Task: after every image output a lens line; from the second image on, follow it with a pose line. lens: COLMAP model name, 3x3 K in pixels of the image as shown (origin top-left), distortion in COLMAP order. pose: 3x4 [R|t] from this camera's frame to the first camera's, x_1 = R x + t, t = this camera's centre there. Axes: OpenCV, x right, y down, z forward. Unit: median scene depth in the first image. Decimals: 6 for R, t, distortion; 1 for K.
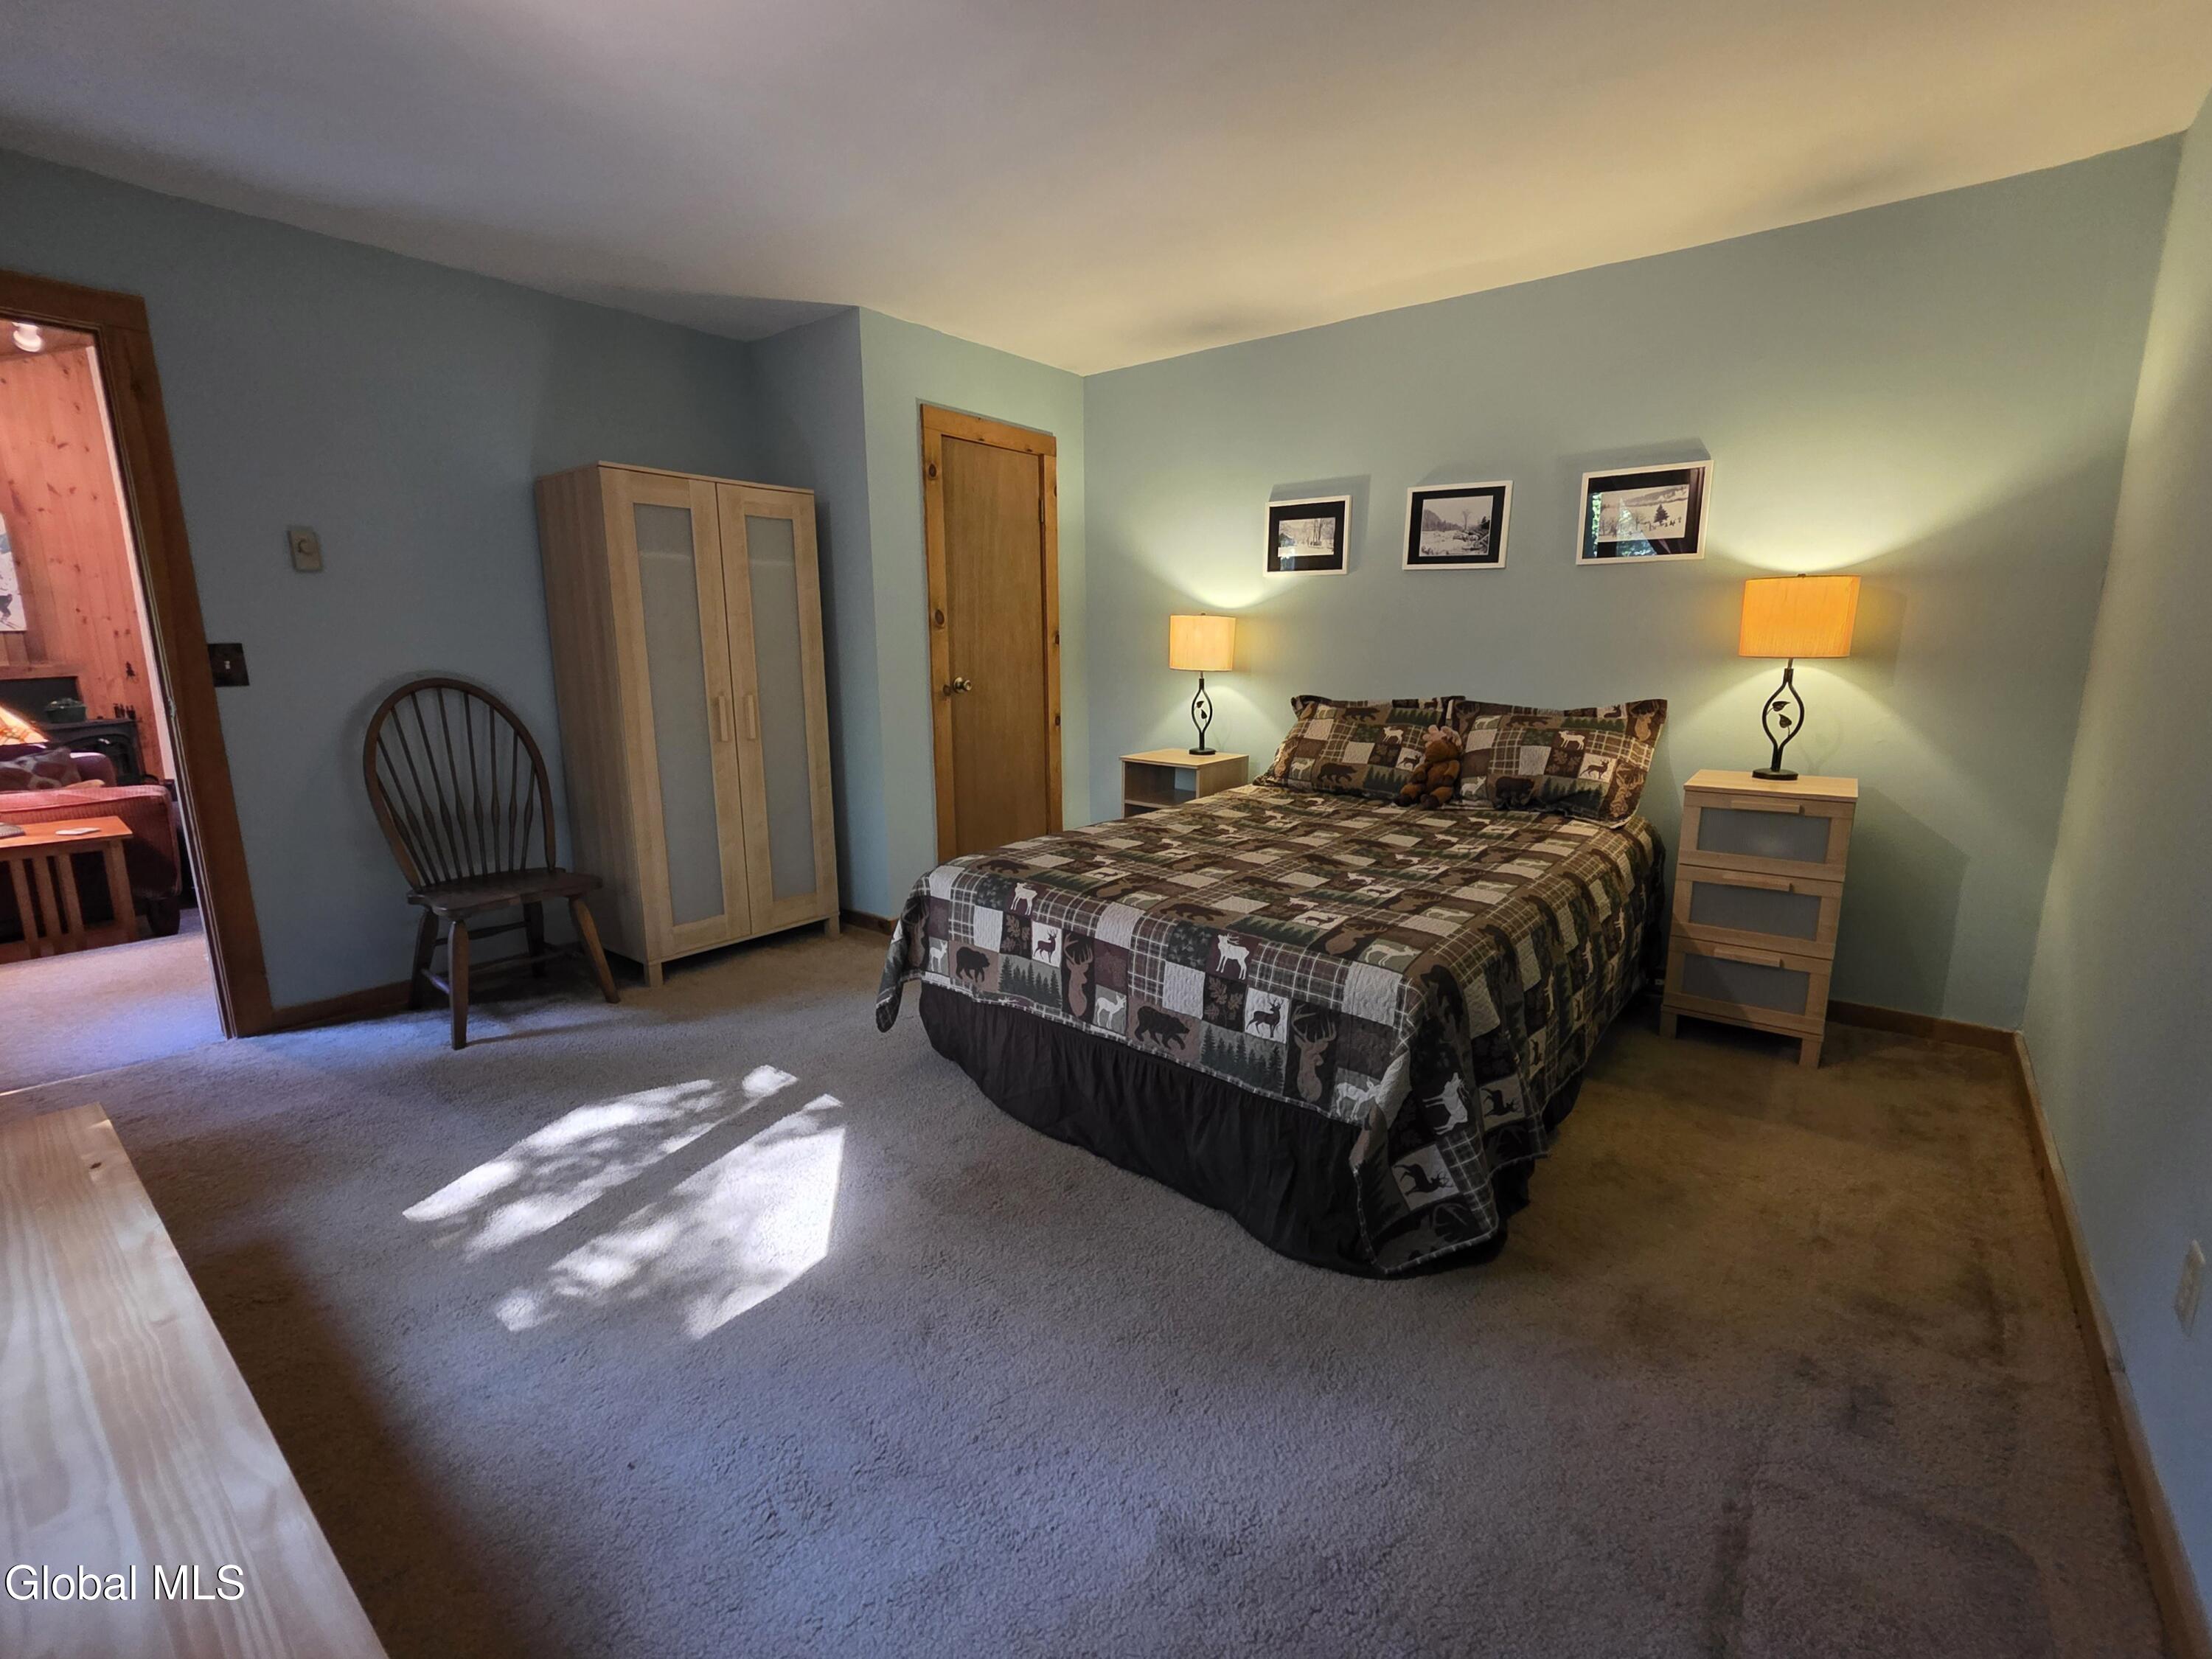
lens RADIAL K [[900.9, 0, 1082.1], [0, 900.9, 827.1], [0, 0, 1]] dist [0.007958, -0.000174]
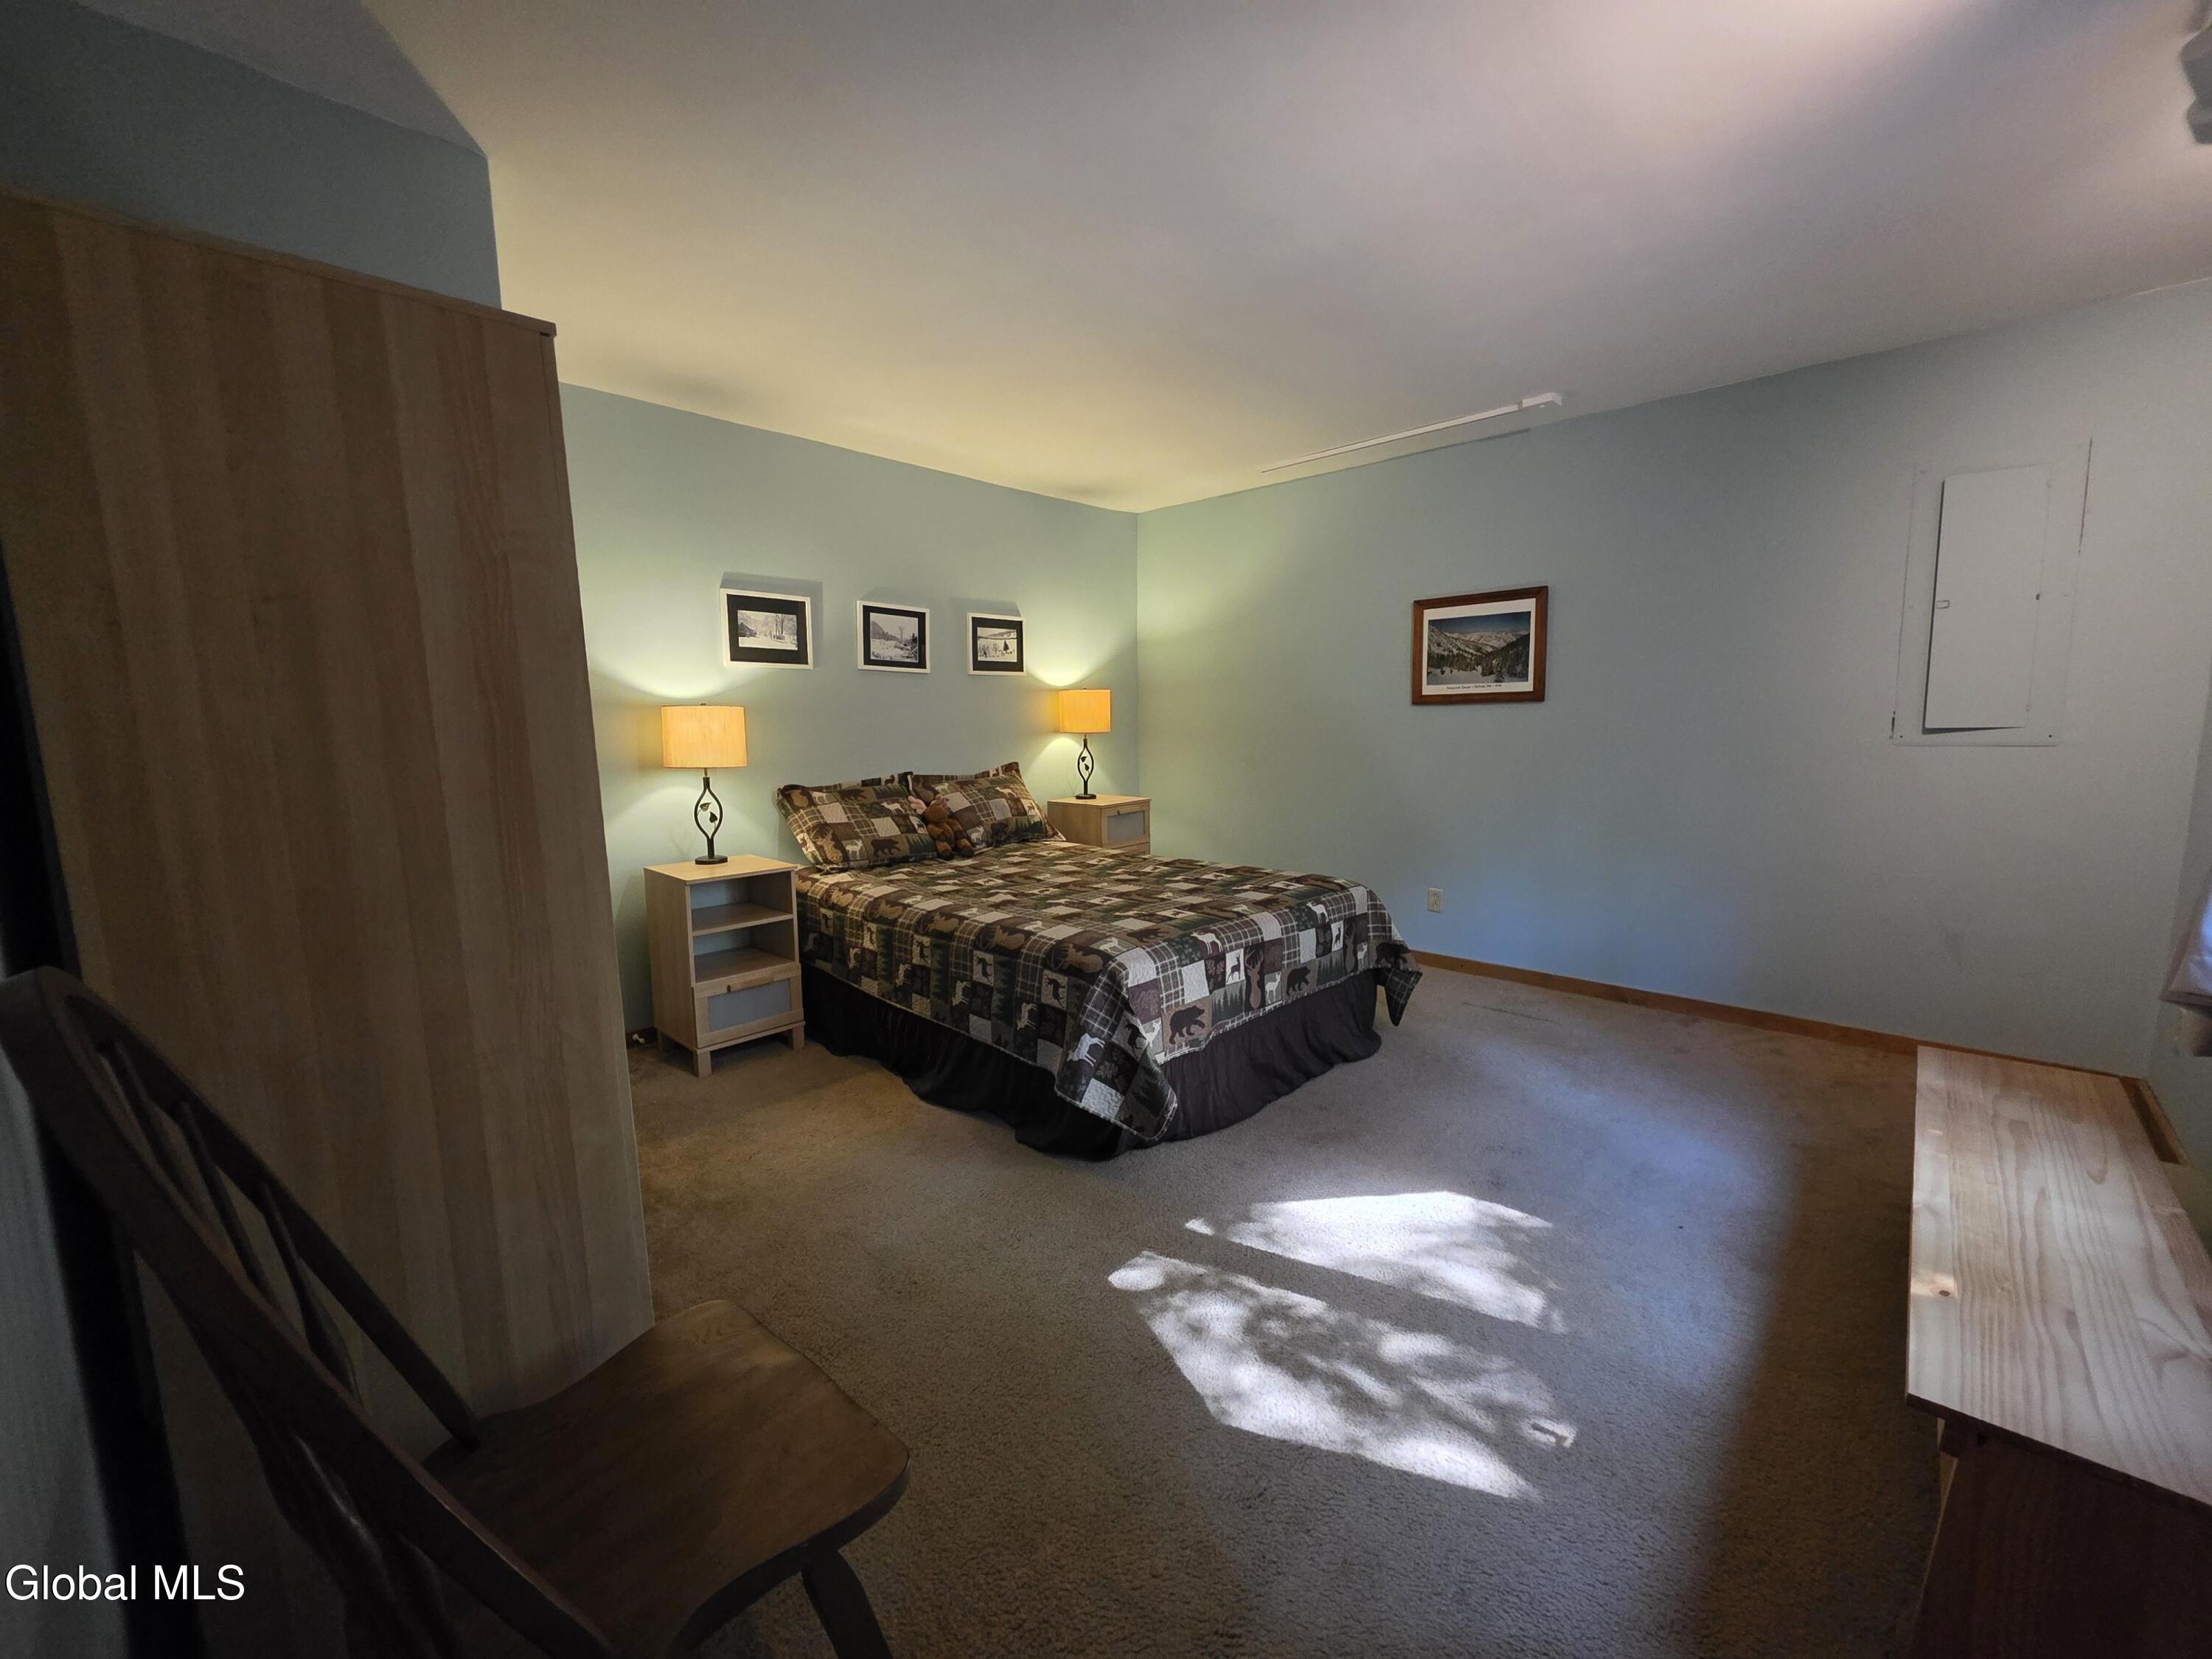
lens RADIAL K [[900.9, 0, 1082.1], [0, 900.9, 827.1], [0, 0, 1]] dist [0.007958, -0.000174]
pose [[0.101379, -0.126254, 0.986804, -0.896043], [0.220162, 0.970168, 0.101507, -0.163488], [-0.970181, 0.206966, 0.126151, 0.708327]]
